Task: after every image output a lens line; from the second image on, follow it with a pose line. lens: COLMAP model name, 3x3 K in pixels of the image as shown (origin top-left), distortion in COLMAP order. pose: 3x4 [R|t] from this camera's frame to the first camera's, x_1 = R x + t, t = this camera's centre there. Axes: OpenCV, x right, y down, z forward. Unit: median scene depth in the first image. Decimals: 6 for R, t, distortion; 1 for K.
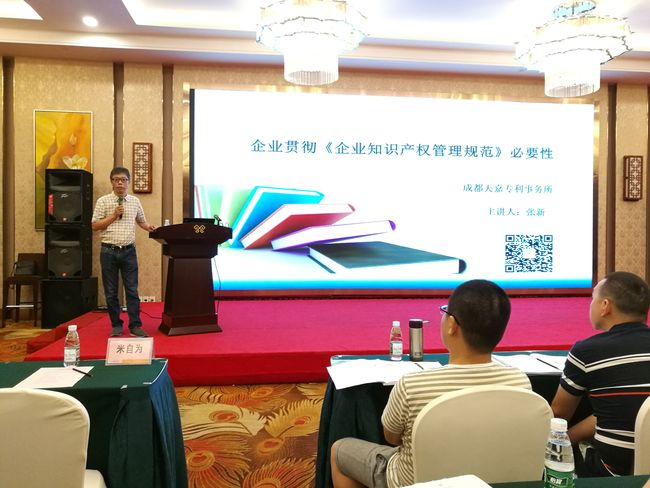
lens RADIAL K [[502.6, 0, 330.2], [0, 502.6, 240.4], [0, 0, 1]] dist [0.008190, -0.015655]
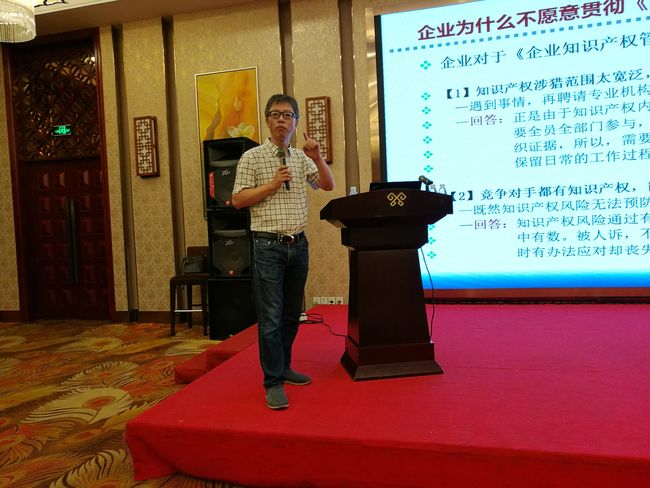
lens RADIAL K [[502.6, 0, 327.2], [0, 502.6, 241.1], [0, 0, 1]] dist [0.008190, -0.015655]
pose [[0.926248, -0.033889, -0.375389, -0.082410], [0.046819, 0.998581, 0.025374, 0.005234], [0.373996, -0.041078, 0.926520, 0.298763]]
